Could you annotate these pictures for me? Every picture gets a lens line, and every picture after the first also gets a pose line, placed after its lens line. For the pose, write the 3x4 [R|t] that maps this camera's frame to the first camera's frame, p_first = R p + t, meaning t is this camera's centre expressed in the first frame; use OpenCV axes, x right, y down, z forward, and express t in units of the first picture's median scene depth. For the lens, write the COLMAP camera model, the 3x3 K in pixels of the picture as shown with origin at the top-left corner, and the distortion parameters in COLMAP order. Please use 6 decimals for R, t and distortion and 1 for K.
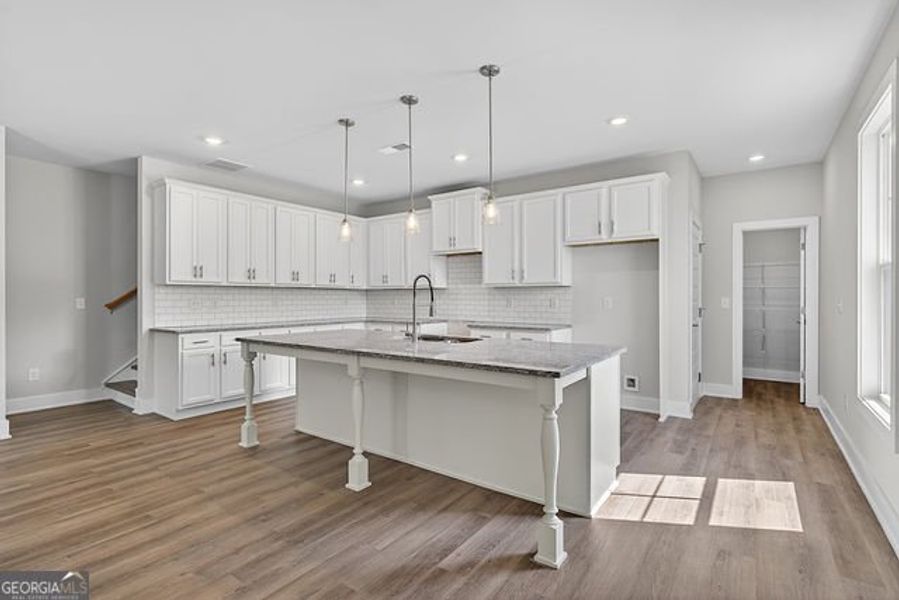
lens RADIAL K [[431.0, 0, 438.8], [0, 431.0, 296.9], [0, 0, 1]] dist [0.005208, -0.002621]
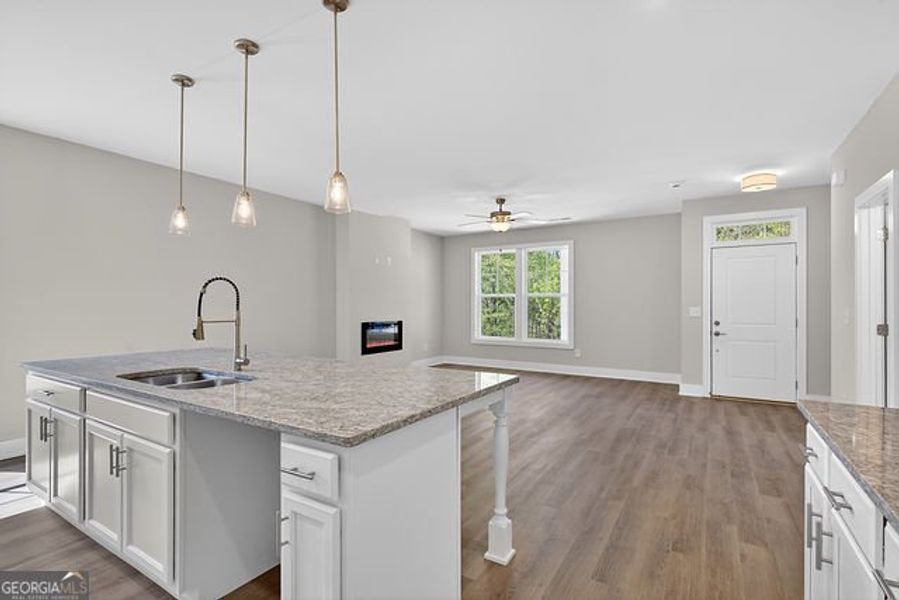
lens RADIAL K [[431.0, 0, 445.6], [0, 431.0, 305.5], [0, 0, 1]] dist [0.005208, -0.002621]
pose [[-0.996806, 0.000958, -0.079853, -0.241115], [0.000939, 1.000000, 0.000267, -0.003345], [0.079853, 0.000191, -0.996807, 1.210085]]
